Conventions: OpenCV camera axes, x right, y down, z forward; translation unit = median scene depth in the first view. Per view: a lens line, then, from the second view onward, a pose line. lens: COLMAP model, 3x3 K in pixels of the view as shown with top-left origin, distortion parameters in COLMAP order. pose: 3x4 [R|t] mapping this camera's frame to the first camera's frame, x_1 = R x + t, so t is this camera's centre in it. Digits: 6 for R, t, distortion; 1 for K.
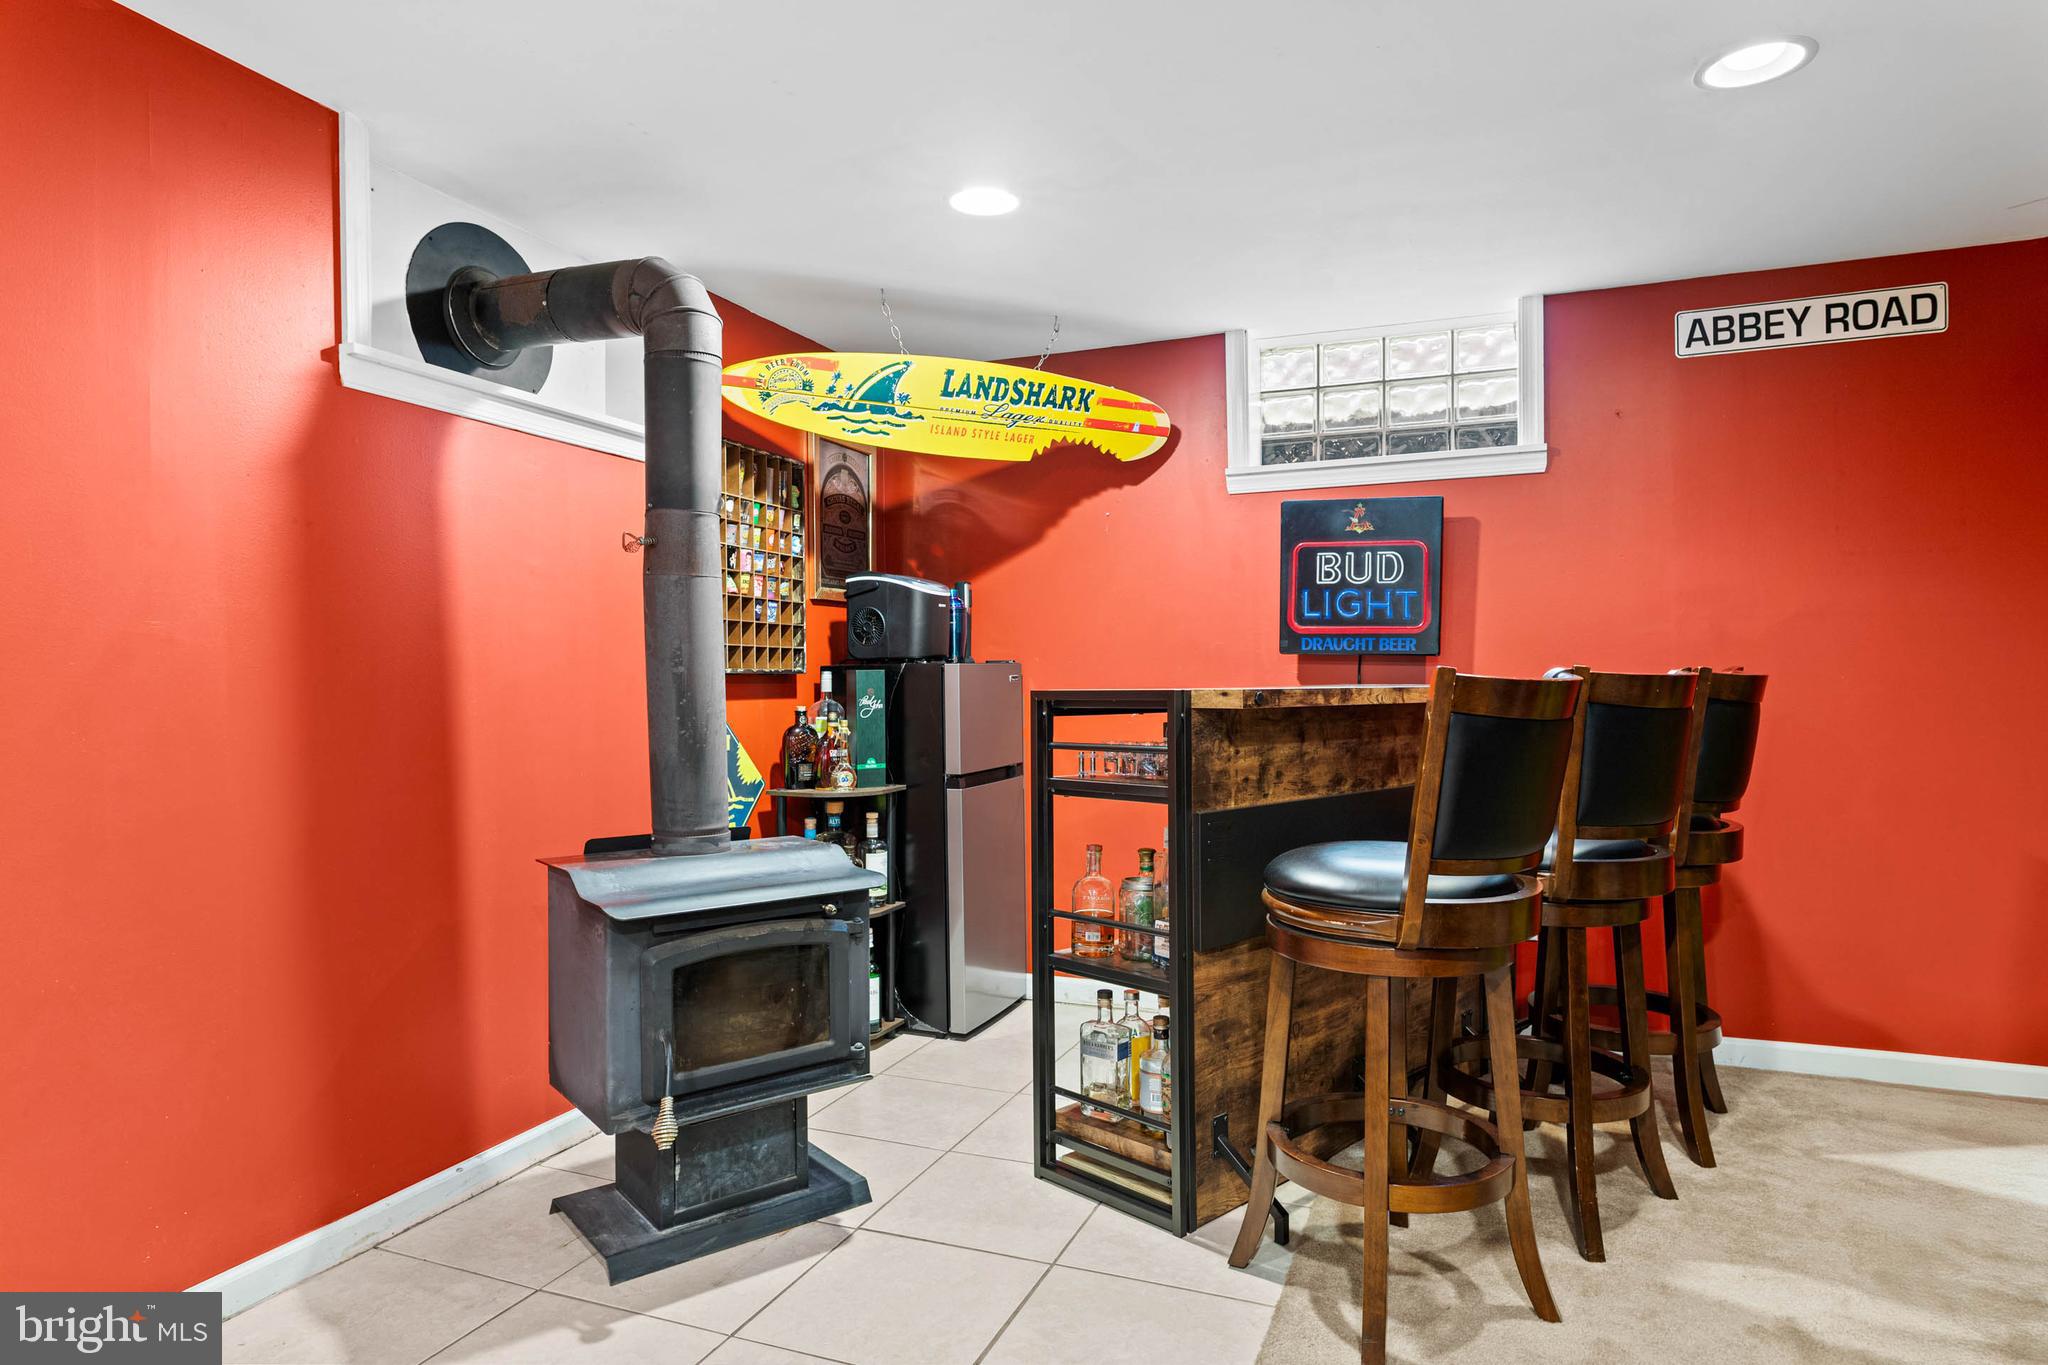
lens RADIAL K [[1184.5, 0, 1031.4], [0, 1184.5, 679.4], [0, 0, 1]] dist [0.005390, 0.001384]
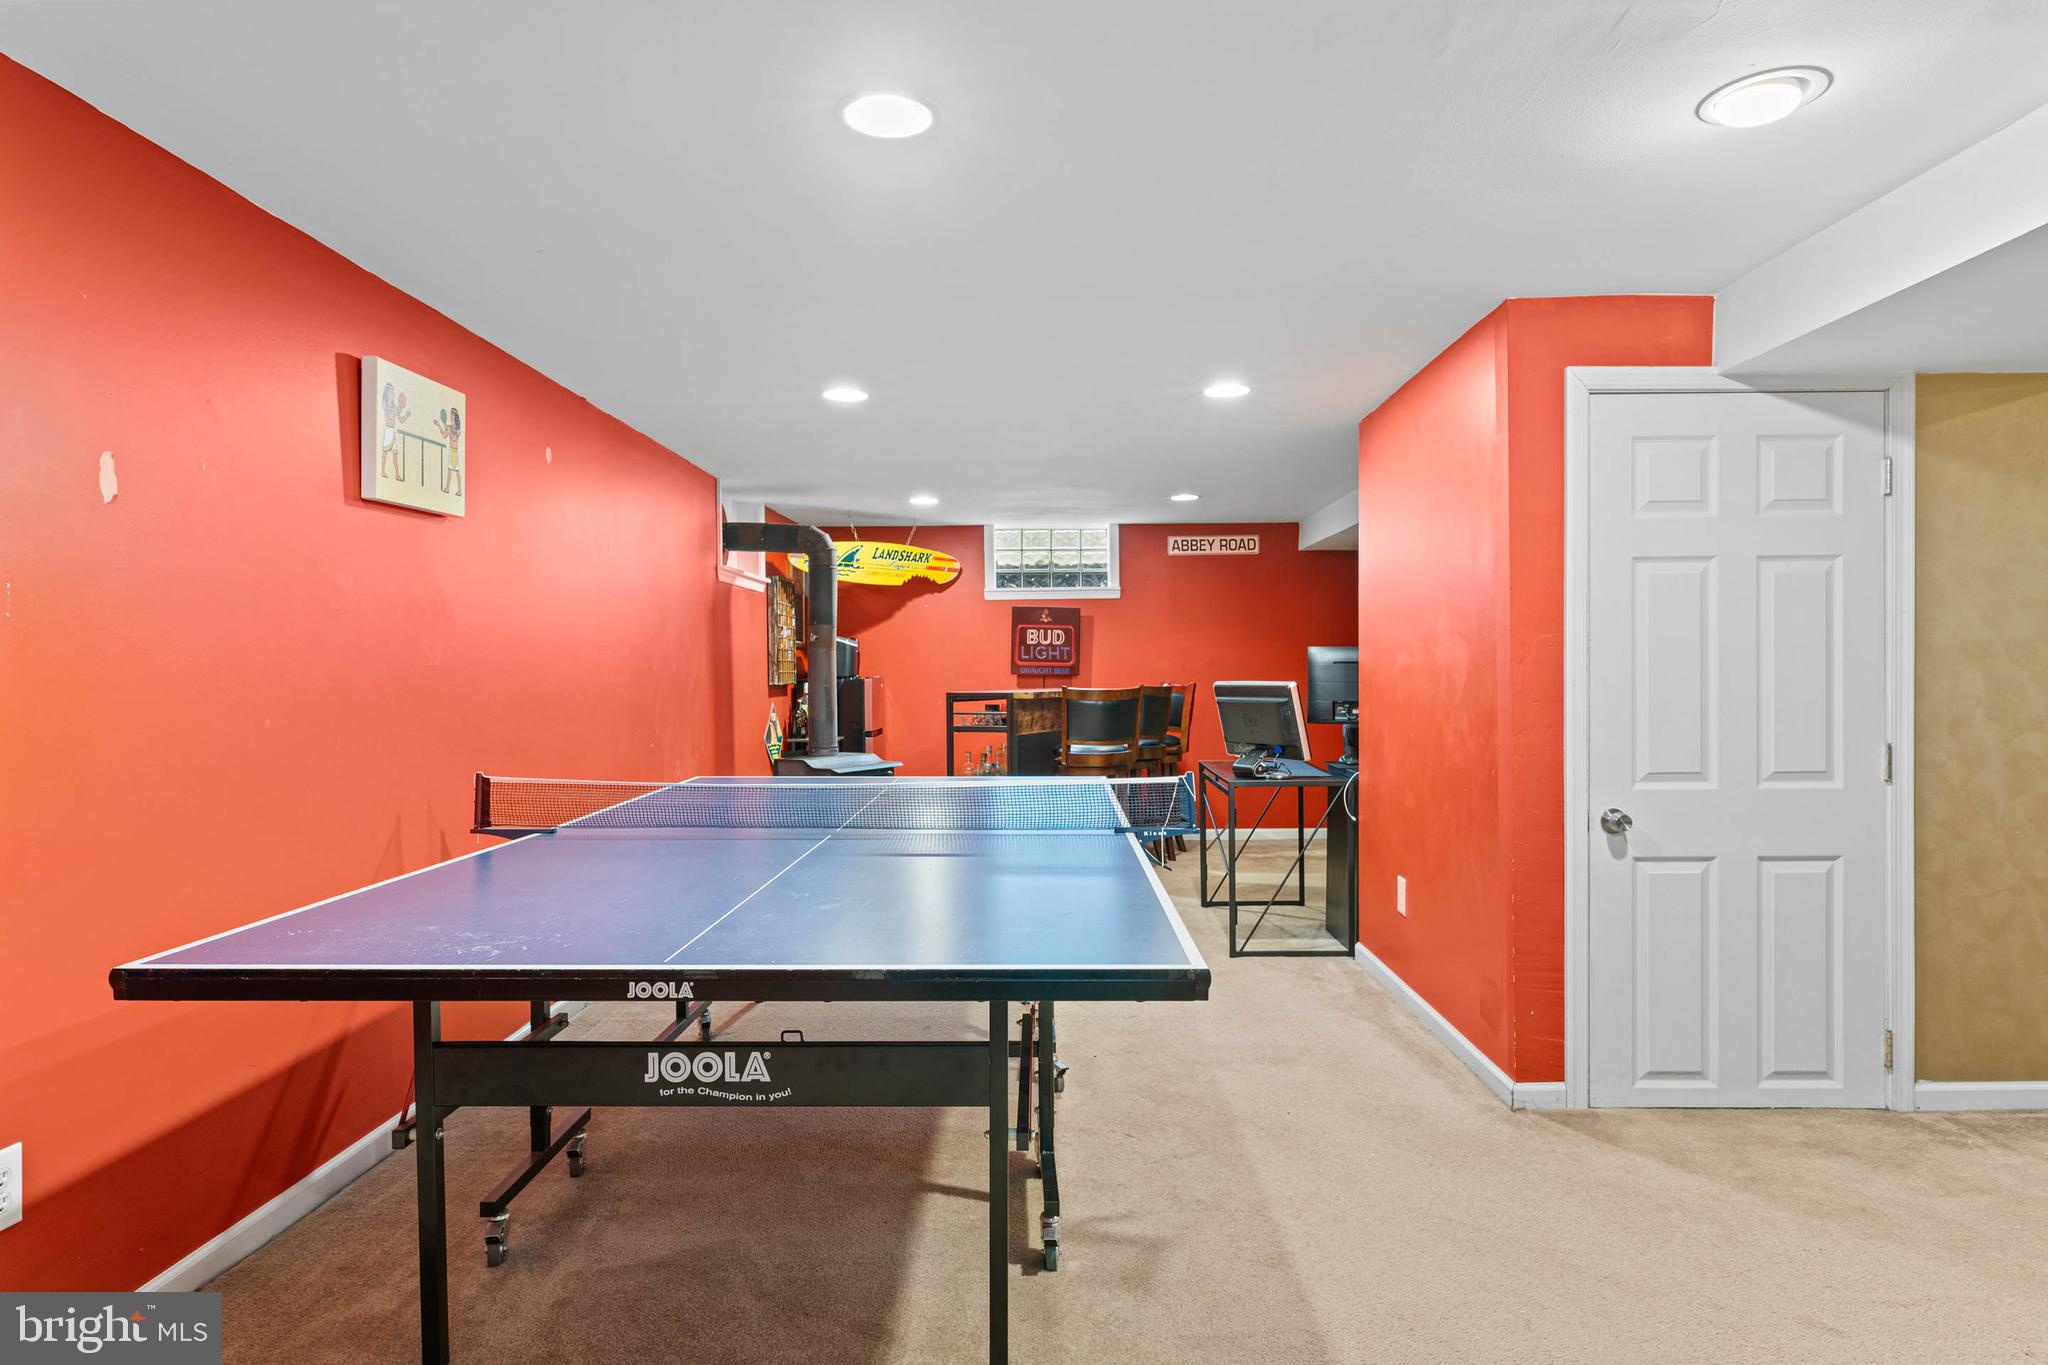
lens RADIAL K [[1184.5, 0, 1023.2], [0, 1184.5, 681.5], [0, 0, 1]] dist [0.005390, 0.001384]
pose [[0.934936, -0.002966, 0.354804, -0.566165], [0.000265, 0.999971, 0.007662, -0.025533], [-0.354817, -0.007070, 0.934909, -1.105320]]
